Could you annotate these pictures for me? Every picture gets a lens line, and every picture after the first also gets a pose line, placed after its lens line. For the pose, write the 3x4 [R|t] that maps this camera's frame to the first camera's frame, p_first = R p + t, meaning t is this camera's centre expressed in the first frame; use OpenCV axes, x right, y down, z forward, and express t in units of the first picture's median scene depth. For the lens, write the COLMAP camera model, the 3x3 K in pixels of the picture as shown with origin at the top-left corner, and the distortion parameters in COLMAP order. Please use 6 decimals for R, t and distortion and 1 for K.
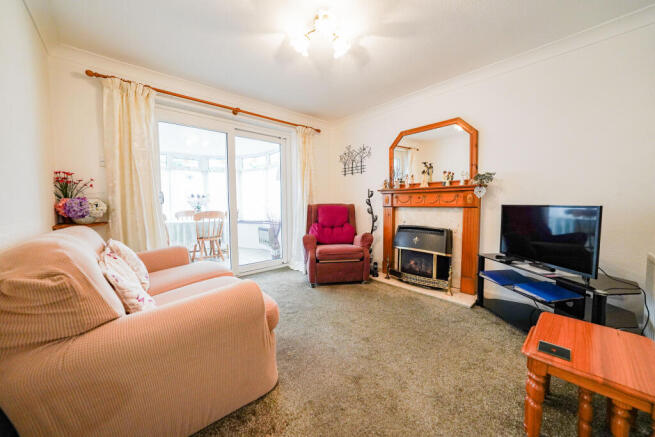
lens RADIAL K [[232.8, 0, 327.5], [0, 232.8, 218.5], [0, 0, 1]] dist [-0.000229, -0.000003]
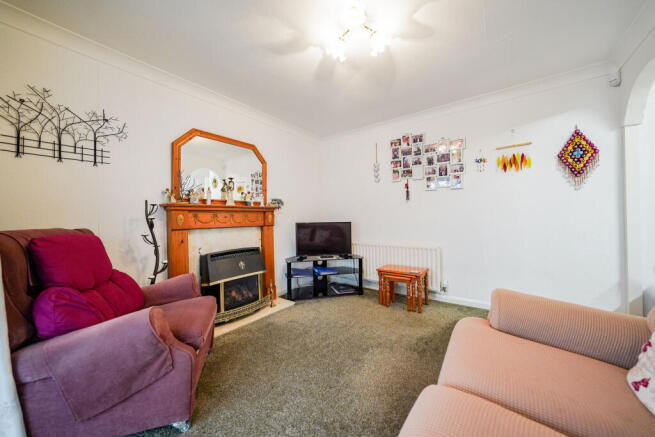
lens RADIAL K [[228.6, 0, 327.4], [0, 228.6, 215.8], [0, 0, 1]] dist [-0.001463, -0.000120]
pose [[-0.164835, 0.018887, 0.986140, -0.510585], [0.084734, 0.996391, -0.004920, -0.058705], [-0.982675, 0.082749, -0.165841, 0.785881]]
